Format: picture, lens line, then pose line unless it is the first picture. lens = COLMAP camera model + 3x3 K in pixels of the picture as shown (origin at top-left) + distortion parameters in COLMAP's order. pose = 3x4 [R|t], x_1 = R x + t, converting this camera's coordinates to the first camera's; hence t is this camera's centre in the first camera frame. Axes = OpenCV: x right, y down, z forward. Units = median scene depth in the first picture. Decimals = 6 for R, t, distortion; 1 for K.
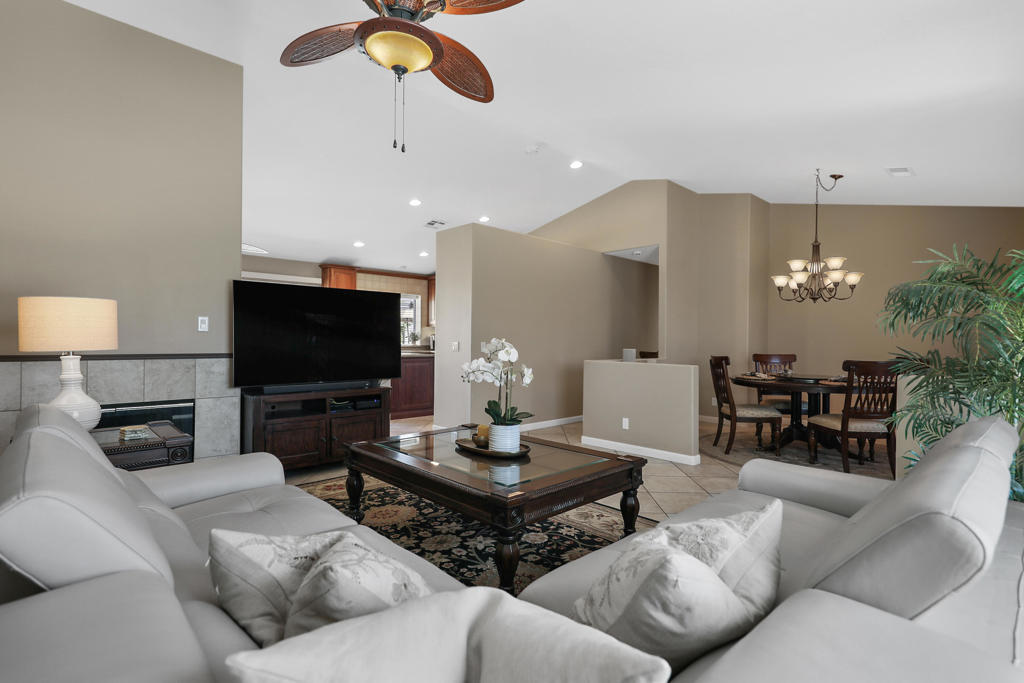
lens RADIAL K [[503.4, 0, 512.2], [0, 503.4, 343.2], [0, 0, 1]] dist [0.000820, 0.000084]
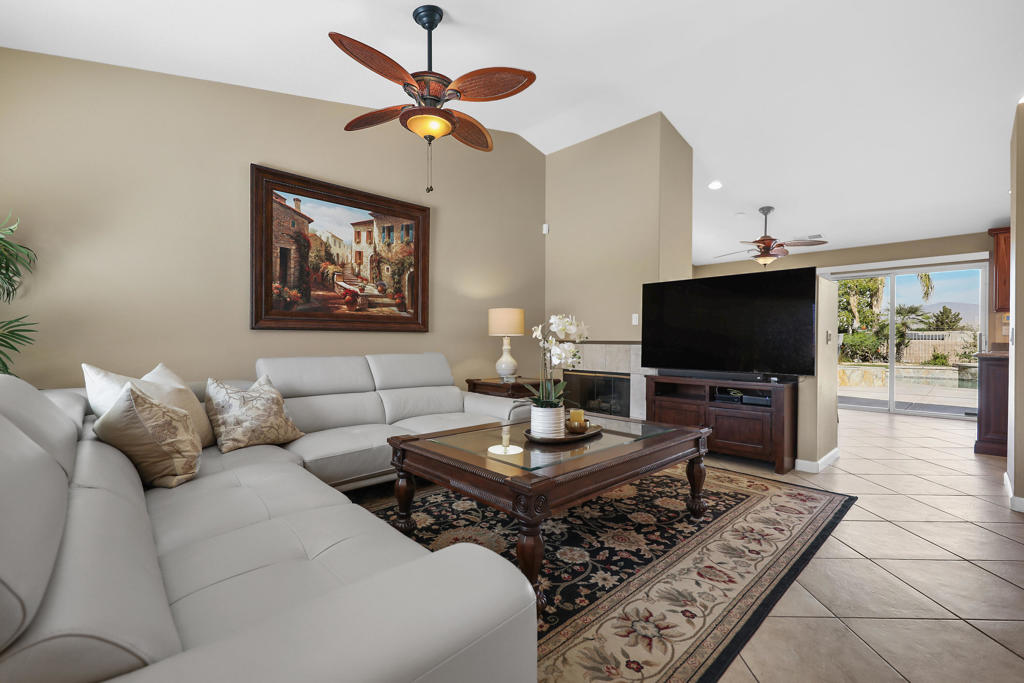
lens RADIAL K [[435.7, 0, 509.1], [0, 435.7, 341.1], [0, 0, 1]] dist [0.017249, 0.000071]
pose [[-0.012902, -0.006455, -0.999896, 0.730969], [-0.009801, 0.999932, -0.006329, 0.041551], [0.999869, 0.009719, -0.012964, 0.863092]]
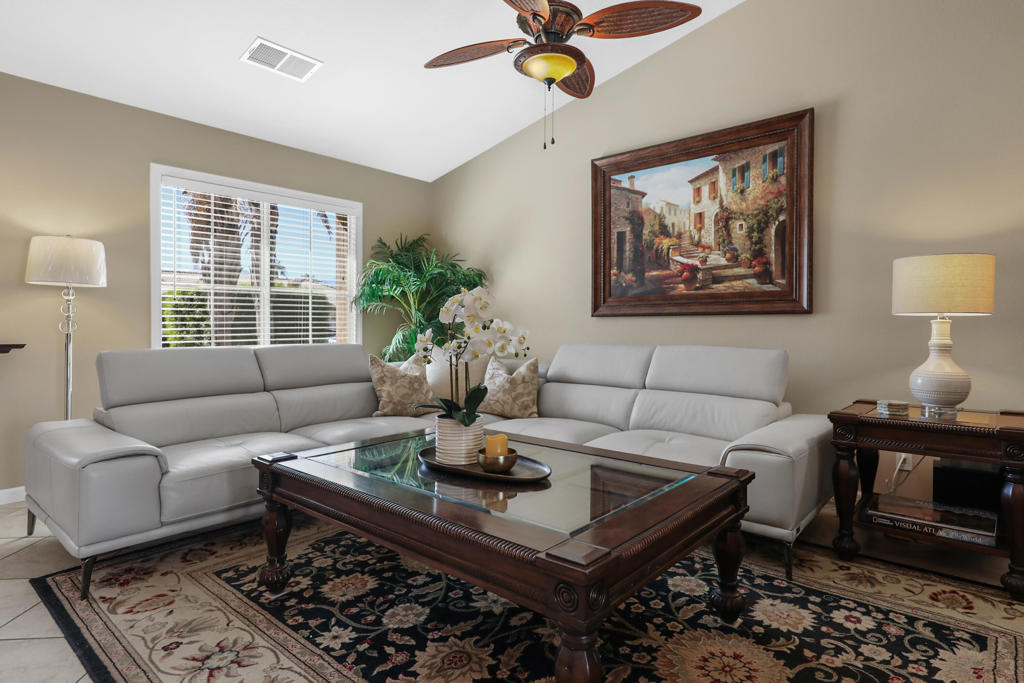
lens RADIAL K [[533.7, 0, 522.2], [0, 533.7, 326.6], [0, 0, 1]] dist [0.004508, -0.000454]
pose [[-0.992740, -0.014339, -0.119423, -0.010784], [-0.014155, 0.999897, -0.002392, 0.042364], [0.119445, -0.000685, -0.992841, 1.574499]]
